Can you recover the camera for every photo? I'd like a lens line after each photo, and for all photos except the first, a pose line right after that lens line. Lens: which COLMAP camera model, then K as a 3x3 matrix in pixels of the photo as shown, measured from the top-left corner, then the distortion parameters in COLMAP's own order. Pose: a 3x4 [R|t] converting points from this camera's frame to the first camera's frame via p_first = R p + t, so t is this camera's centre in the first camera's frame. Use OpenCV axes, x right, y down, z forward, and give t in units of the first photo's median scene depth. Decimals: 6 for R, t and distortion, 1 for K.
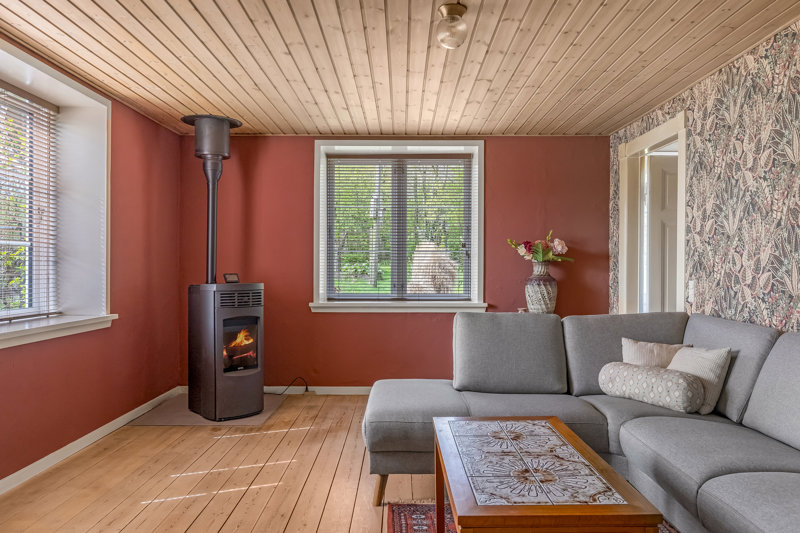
lens RADIAL K [[560.6, 0, 400.8], [0, 560.6, 266.8], [0, 0, 1]] dist [0.008680, 0.000003]
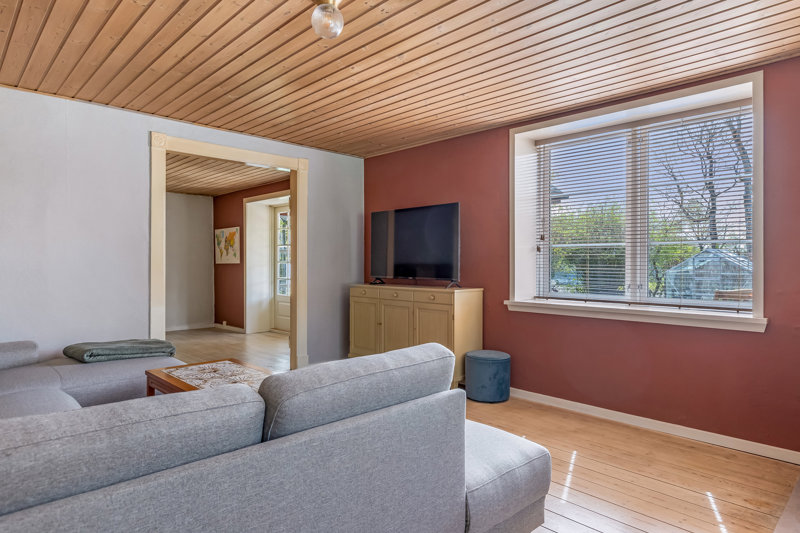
lens RADIAL K [[482.4, 0, 400.7], [0, 482.4, 264.6], [0, 0, 1]] dist [-0.000717, -0.000226]
pose [[-0.720882, -0.003264, -0.693050, 0.463905], [-0.006033, 0.999981, 0.001566, 0.006580], [0.693032, 0.005310, -0.720888, 1.355106]]
